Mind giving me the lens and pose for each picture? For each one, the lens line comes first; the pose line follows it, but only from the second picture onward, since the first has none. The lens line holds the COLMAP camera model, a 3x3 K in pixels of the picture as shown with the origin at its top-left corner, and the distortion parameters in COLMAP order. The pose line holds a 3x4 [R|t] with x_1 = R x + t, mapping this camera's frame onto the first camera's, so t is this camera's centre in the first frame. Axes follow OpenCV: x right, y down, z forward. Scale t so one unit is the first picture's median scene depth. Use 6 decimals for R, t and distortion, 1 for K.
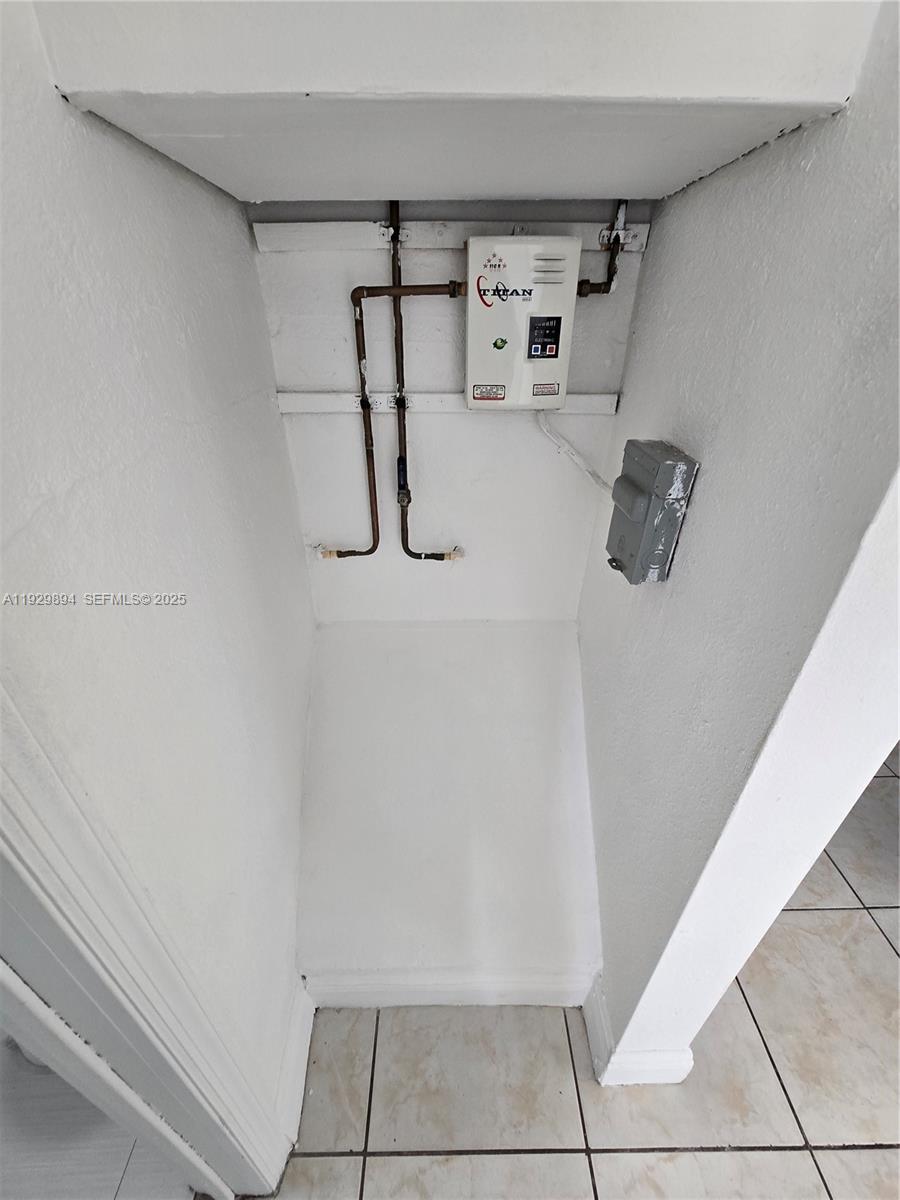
lens RADIAL K [[491.5, 0, 445.9], [0, 491.5, 599.0], [0, 0, 1]] dist [-0.003499, 0.000135]
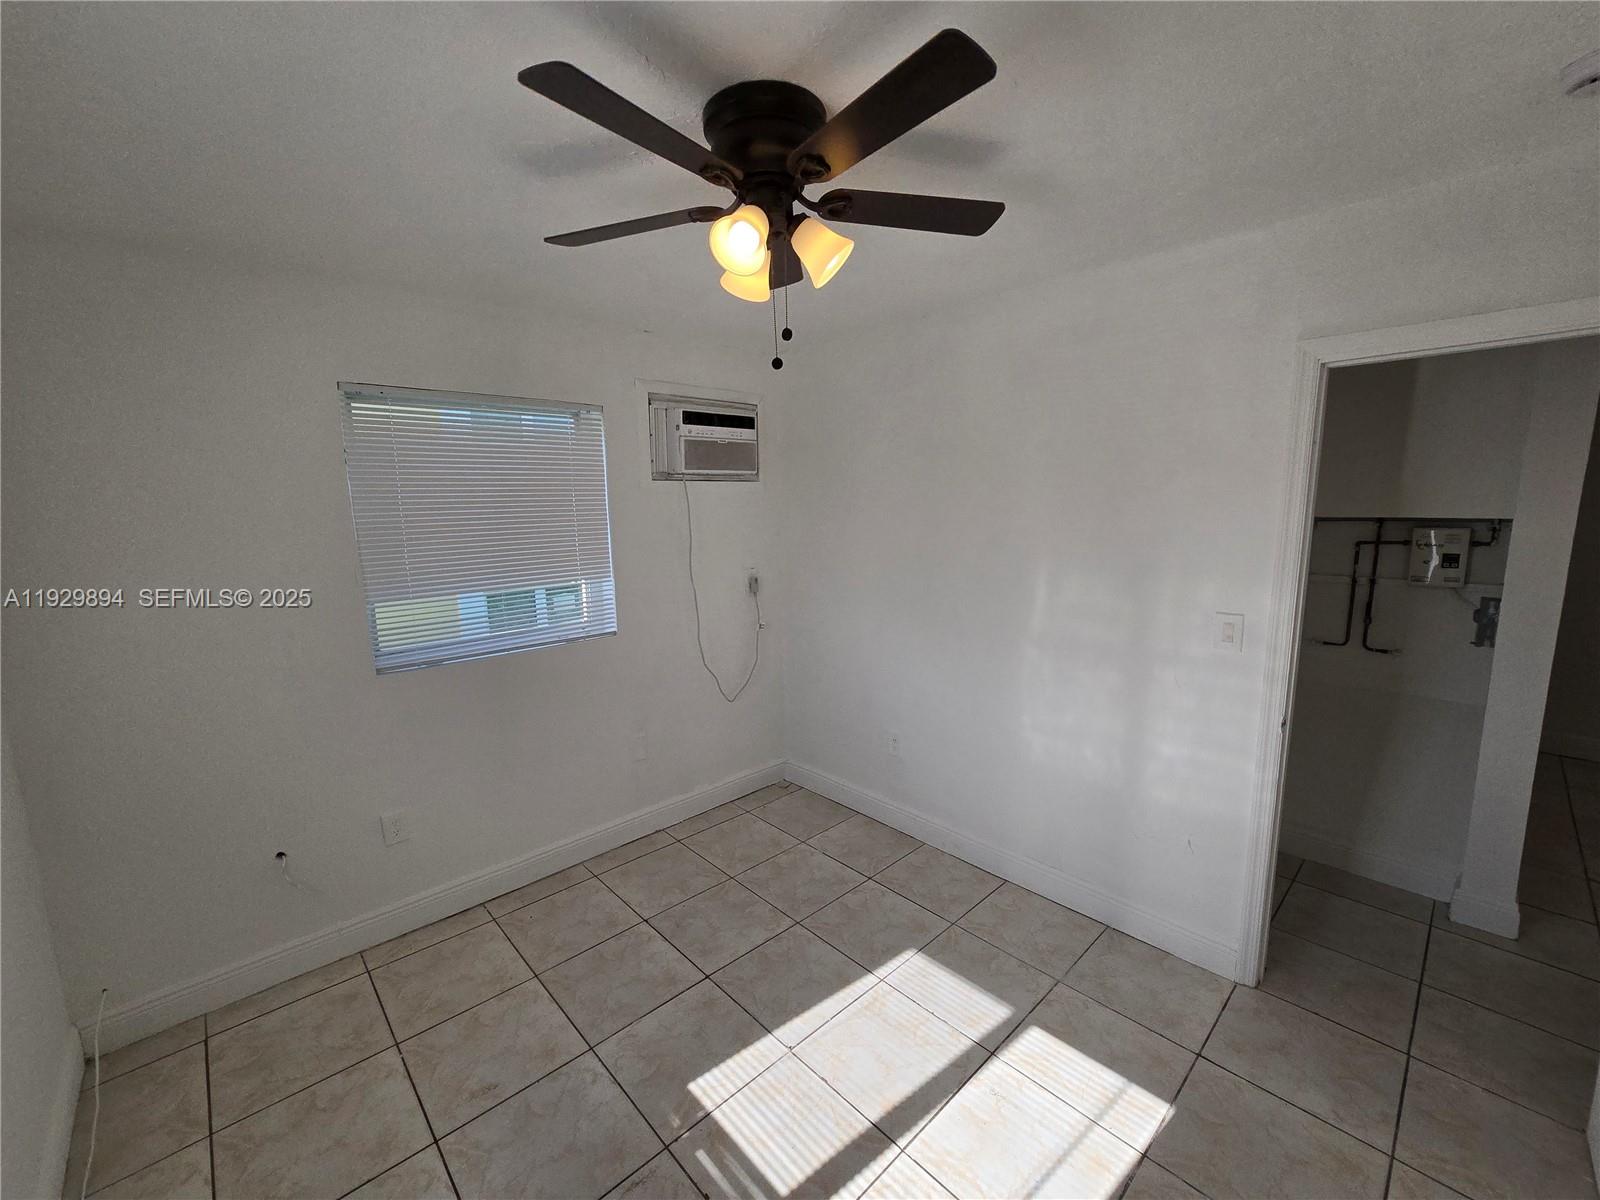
lens RADIAL K [[655.3, 0, 794.4], [0, 655.3, 606.4], [0, 0, 1]] dist [-0.003499, 0.000135]
pose [[0.677747, 0.101325, -0.728280, 0.379182], [-0.362207, 0.907959, -0.210751, 1.615447], [0.639894, 0.406624, 0.652067, -3.261878]]
